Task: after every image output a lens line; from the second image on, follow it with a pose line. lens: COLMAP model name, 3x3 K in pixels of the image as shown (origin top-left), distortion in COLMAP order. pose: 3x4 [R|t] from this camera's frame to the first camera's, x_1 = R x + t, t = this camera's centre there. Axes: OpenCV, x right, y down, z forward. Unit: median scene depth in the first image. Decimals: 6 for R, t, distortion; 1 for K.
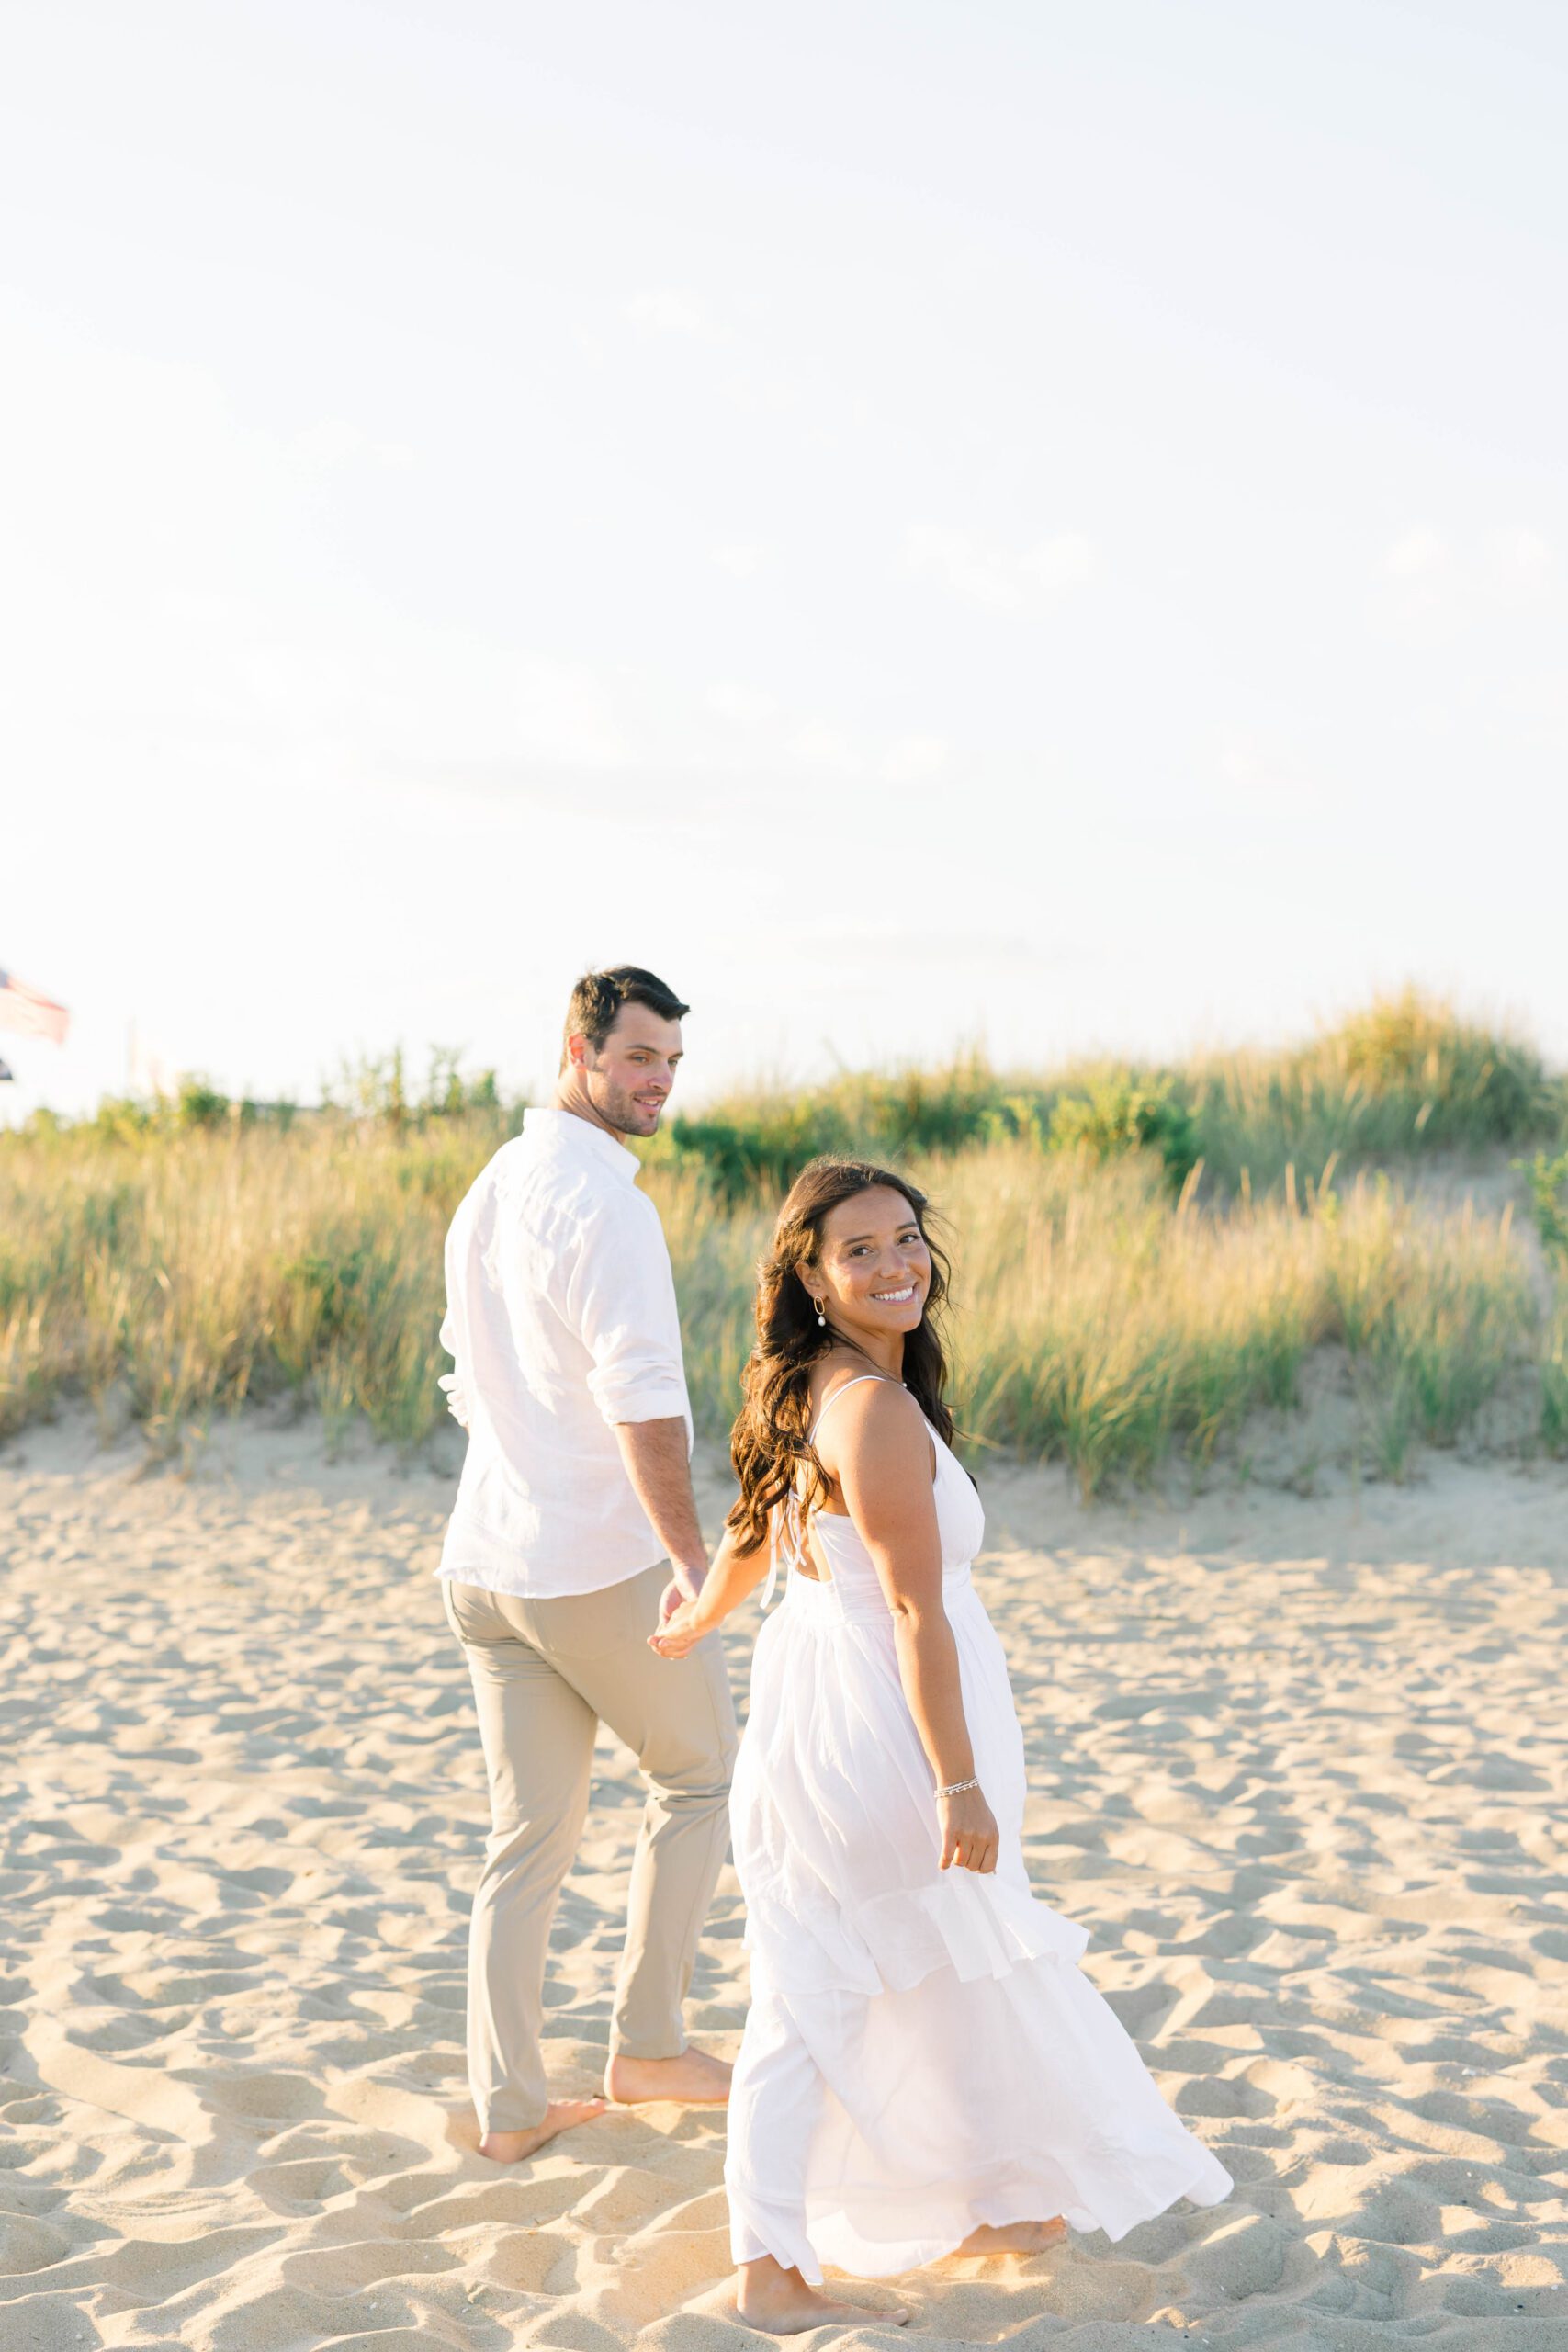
lens RADIAL K [[3377.6, 0, 784.0], [0, 3377.6, 1176.0], [0, 0, 1]] dist [0.045799, 0.045553]
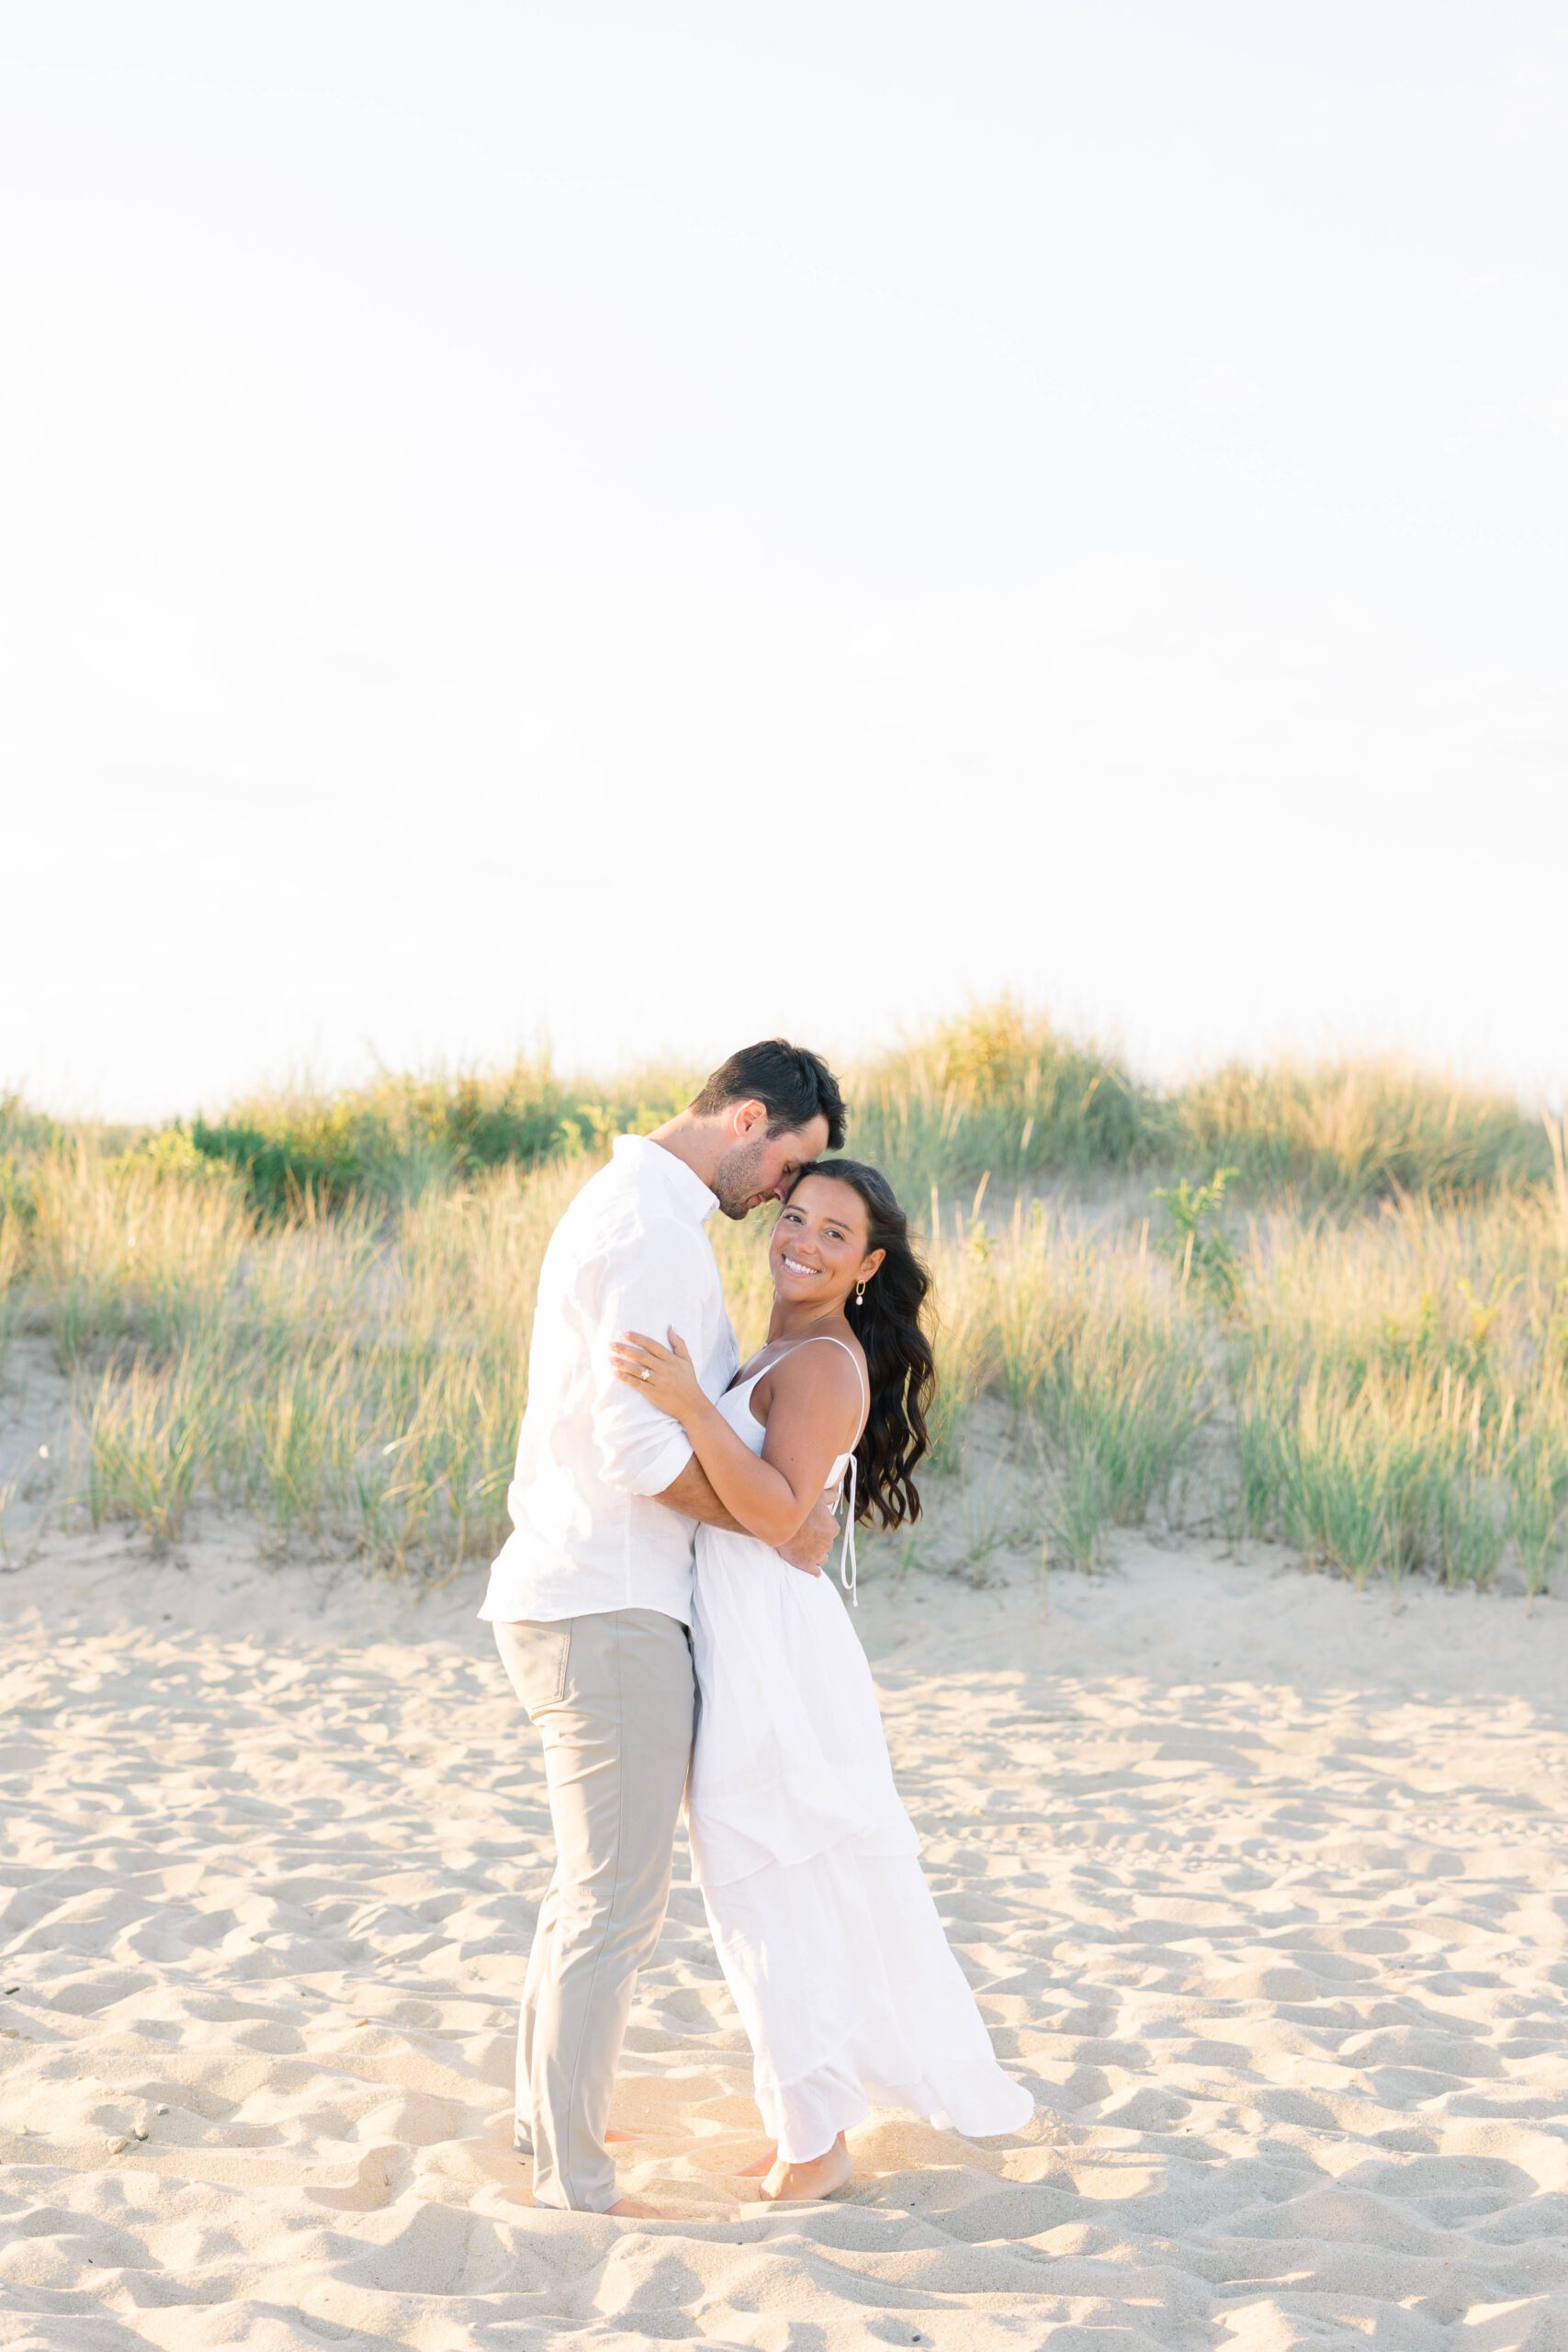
lens RADIAL K [[3410.2, 0, 784.0], [0, 3410.2, 1176.0], [0, 0, 1]] dist [0.023103, 0.045456]
pose [[0.988489, 0.018281, 0.150182, -0.018447], [-0.017587, 0.999828, -0.005947, -0.000531], [-0.150265, 0.003237, 0.988640, 0.150096]]
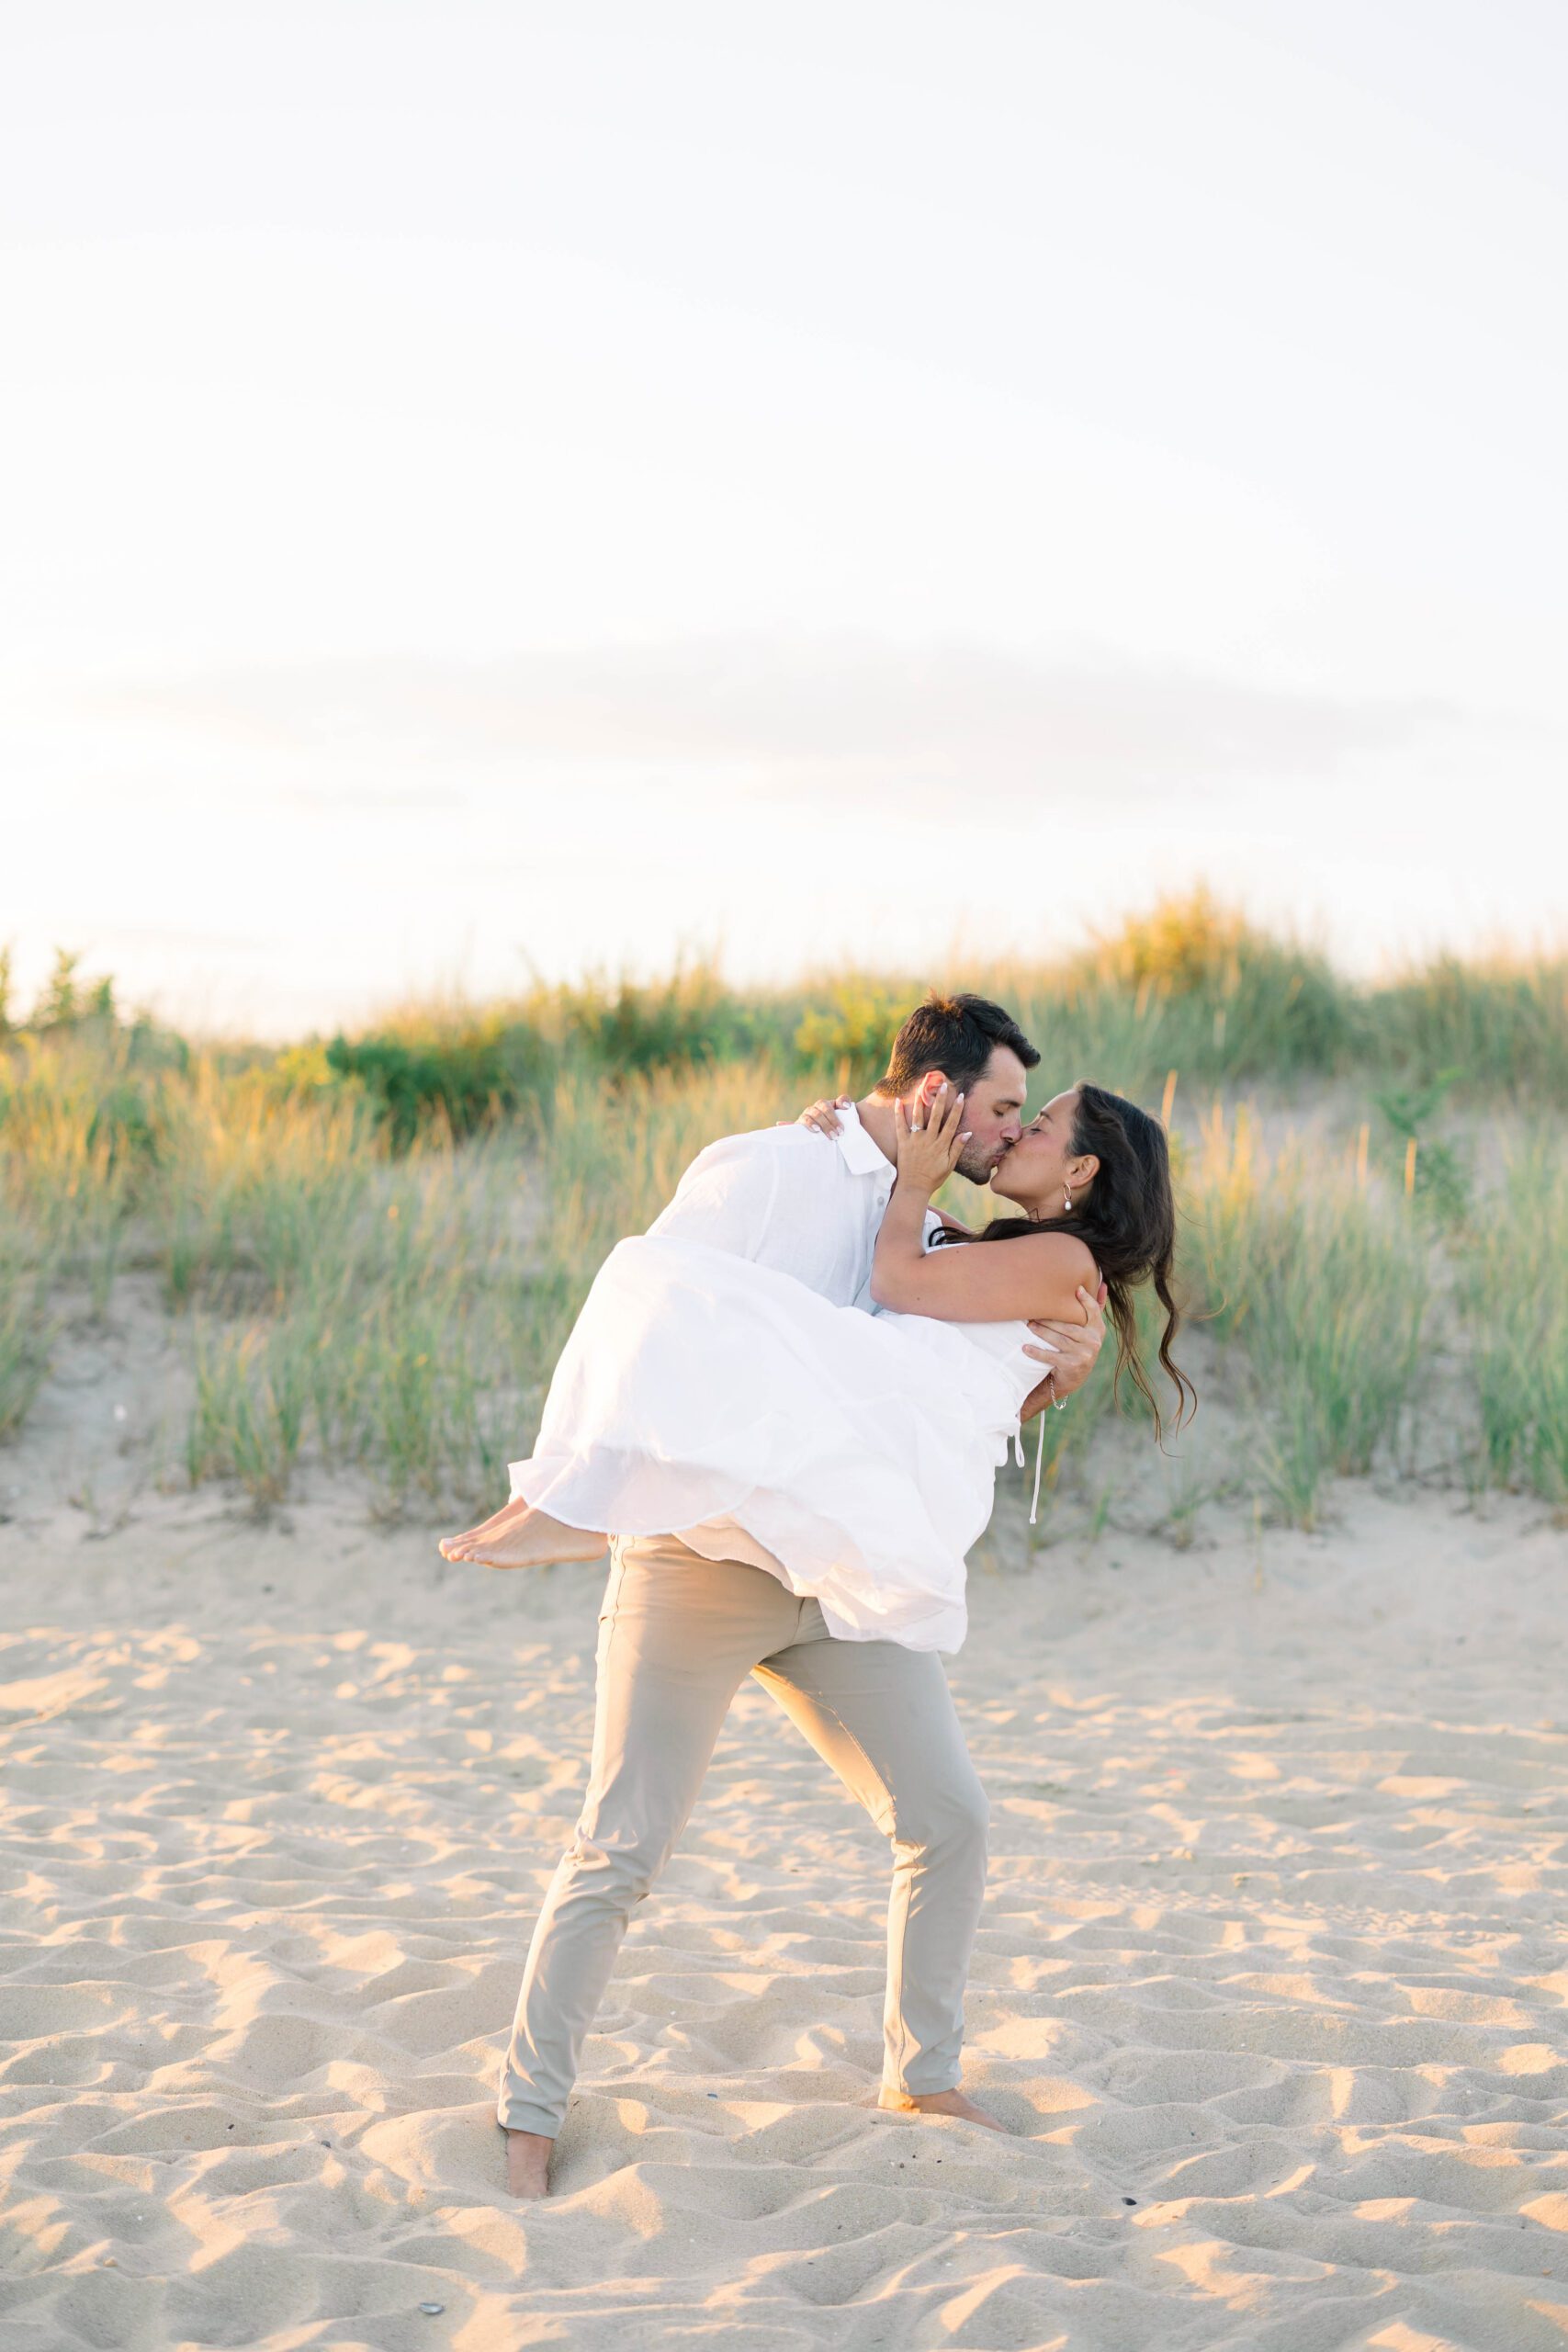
lens RADIAL K [[3377.6, 0, 784.0], [0, 3377.6, 1176.0], [0, 0, 1]] dist [0.045799, 0.045553]
pose [[0.995582, 0.000887, 0.093891, -0.000482], [-0.002844, 0.999782, 0.020707, -0.000589], [-0.093852, -0.020883, 0.995367, 0.241060]]
